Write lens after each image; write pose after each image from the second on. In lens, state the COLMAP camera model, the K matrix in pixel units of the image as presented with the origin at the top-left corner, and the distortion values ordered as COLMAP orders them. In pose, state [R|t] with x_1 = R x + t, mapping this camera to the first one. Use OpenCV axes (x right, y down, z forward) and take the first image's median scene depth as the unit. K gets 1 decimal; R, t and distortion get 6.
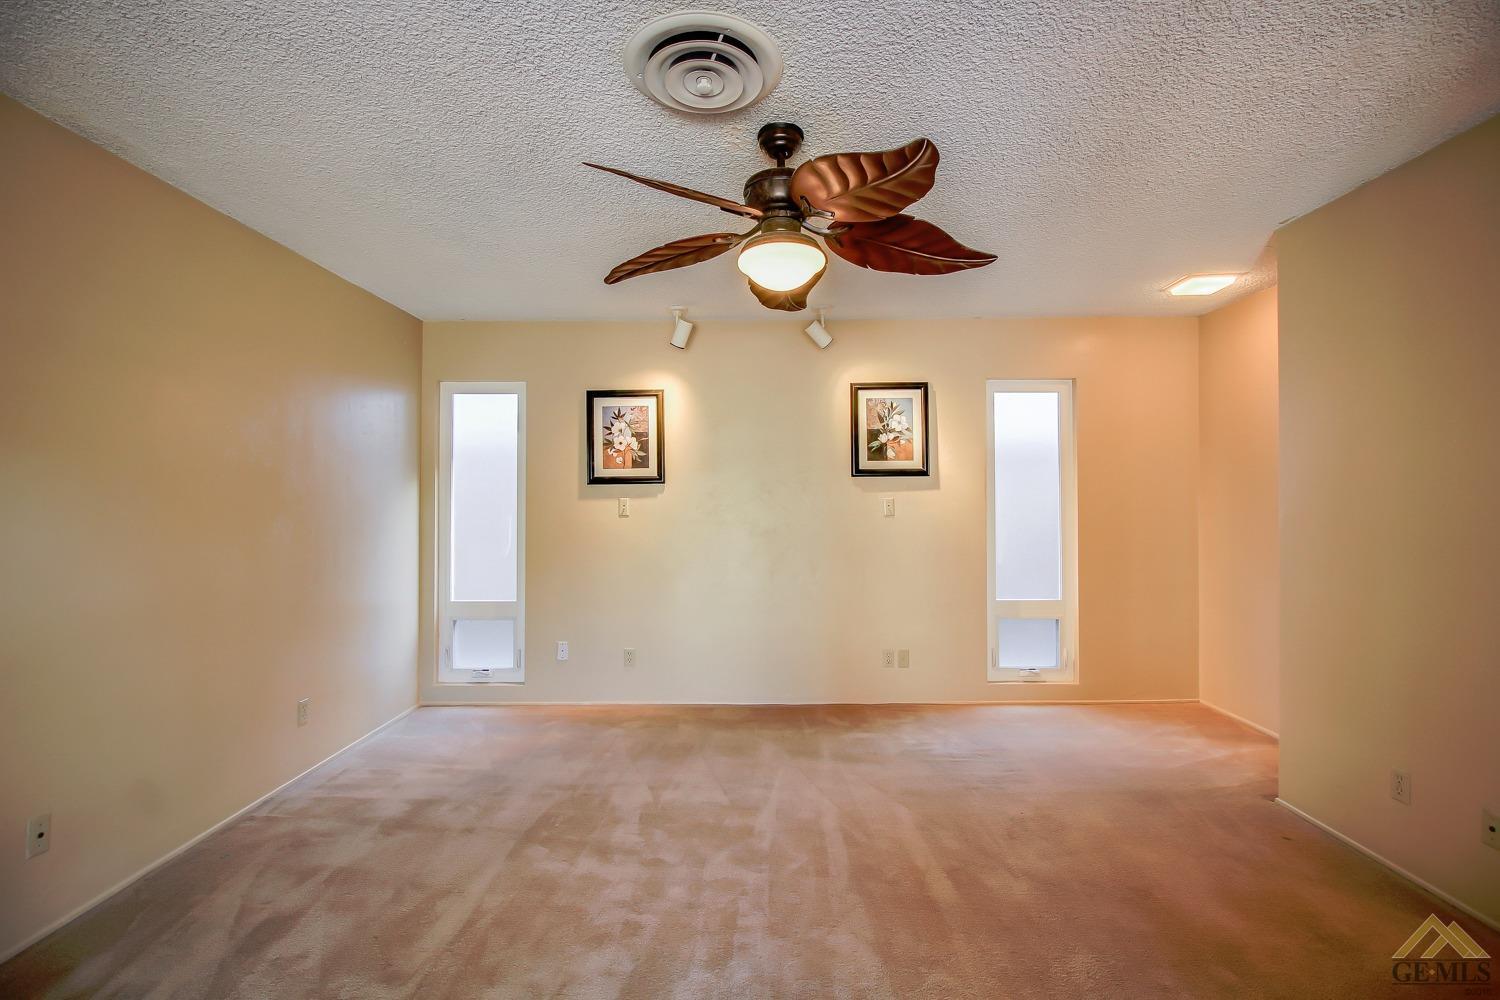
lens RADIAL K [[700.4, 0, 755.6], [0, 700.4, 496.8], [0, 0, 1]] dist [-0.001942, -0.000982]
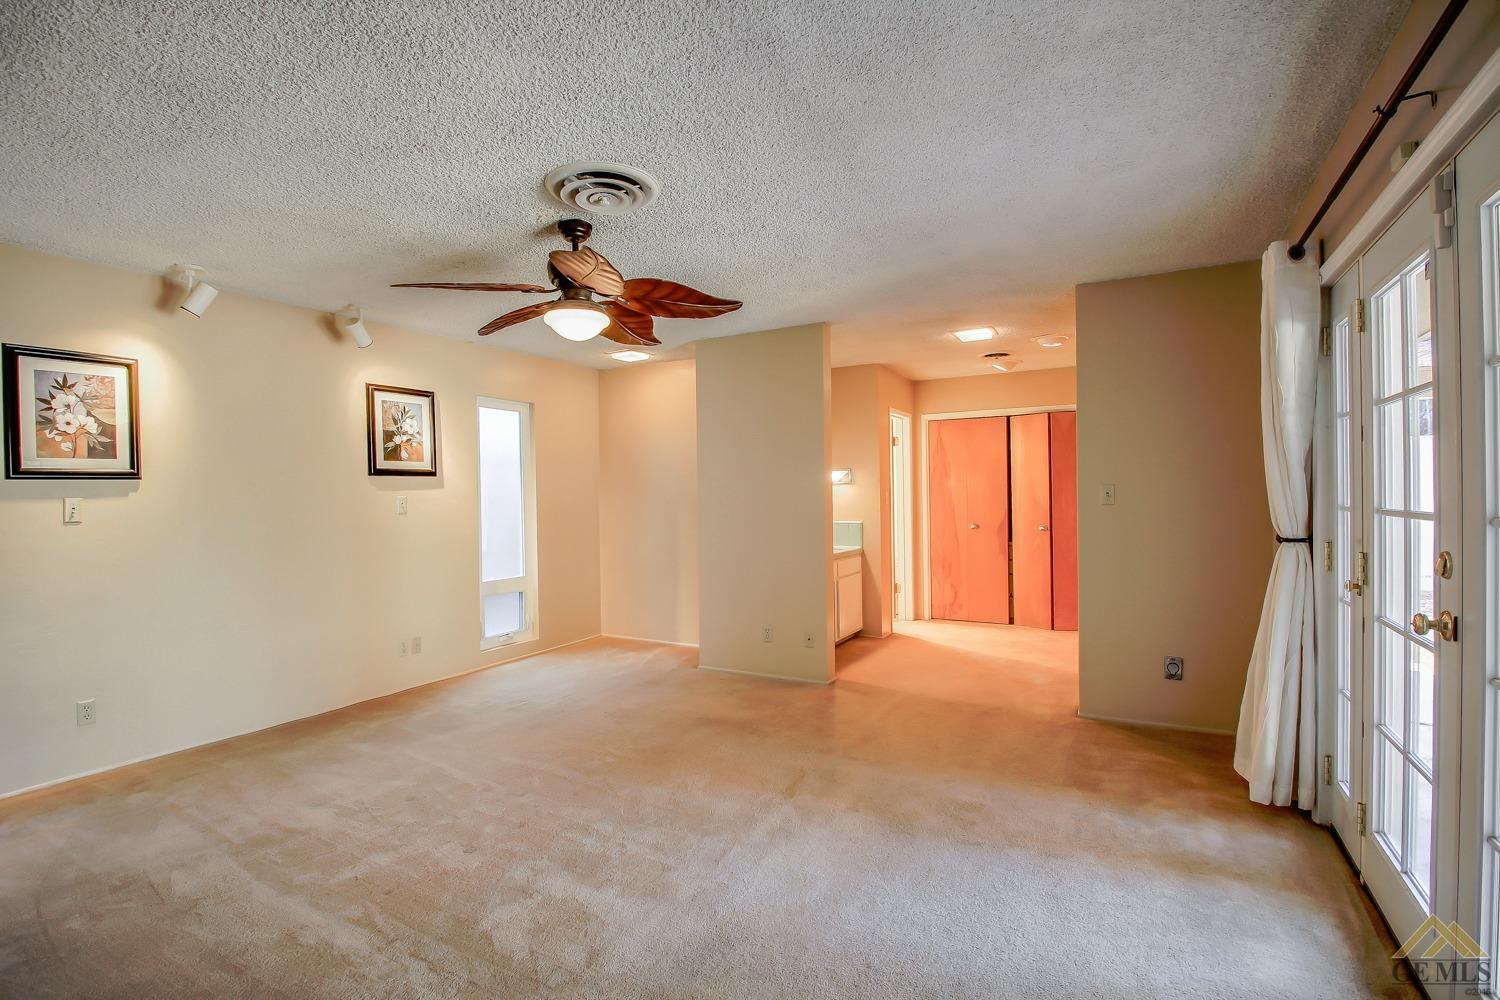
lens RADIAL K [[700.4, 0, 755.6], [0, 700.4, 496.8], [0, 0, 1]] dist [-0.001942, -0.000982]
pose [[0.479875, -0.005979, 0.877316, -0.485677], [0.006322, 0.999974, 0.003357, 0.002173], [-0.877314, 0.003935, 0.479901, 0.021605]]
